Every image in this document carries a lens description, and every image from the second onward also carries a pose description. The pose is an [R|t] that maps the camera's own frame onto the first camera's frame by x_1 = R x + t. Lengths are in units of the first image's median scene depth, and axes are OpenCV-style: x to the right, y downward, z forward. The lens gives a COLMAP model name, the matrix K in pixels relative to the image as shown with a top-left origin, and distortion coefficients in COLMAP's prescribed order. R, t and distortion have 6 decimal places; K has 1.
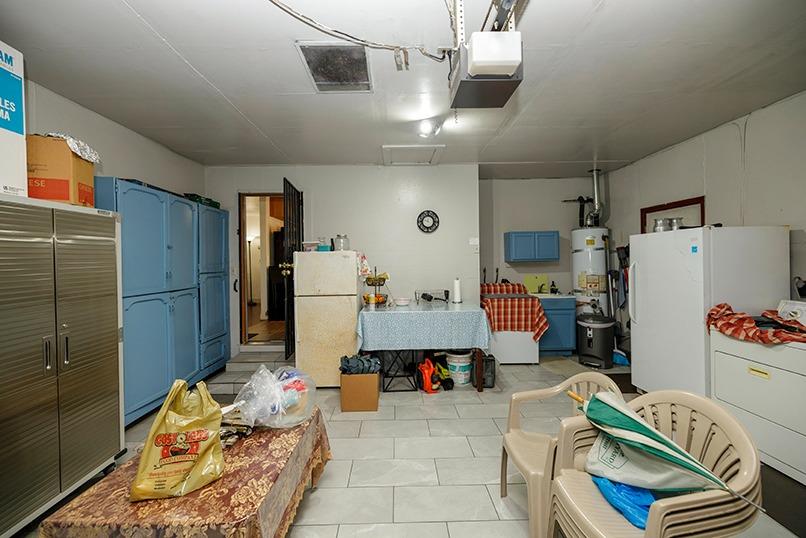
lens RADIAL K [[338.5, 0, 398.7], [0, 338.5, 263.9], [0, 0, 1]] dist [0.000099, -0.000179]
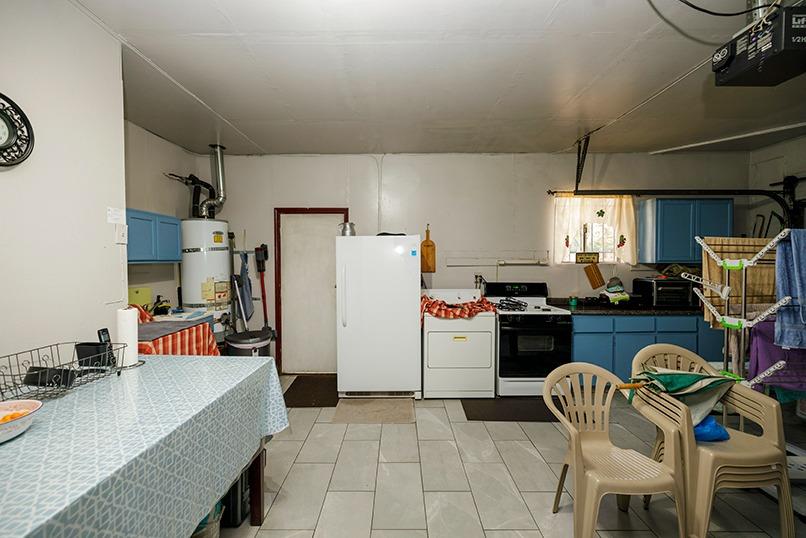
lens RADIAL K [[338.5, 0, 398.7], [0, 338.5, 263.9], [0, 0, 1]] dist [0.000099, -0.000179]
pose [[0.012749, 0.007924, 0.999887, -0.206510], [0.012279, 0.999892, -0.008080, 0.003249], [-0.999843, 0.012381, 0.012650, 0.635800]]
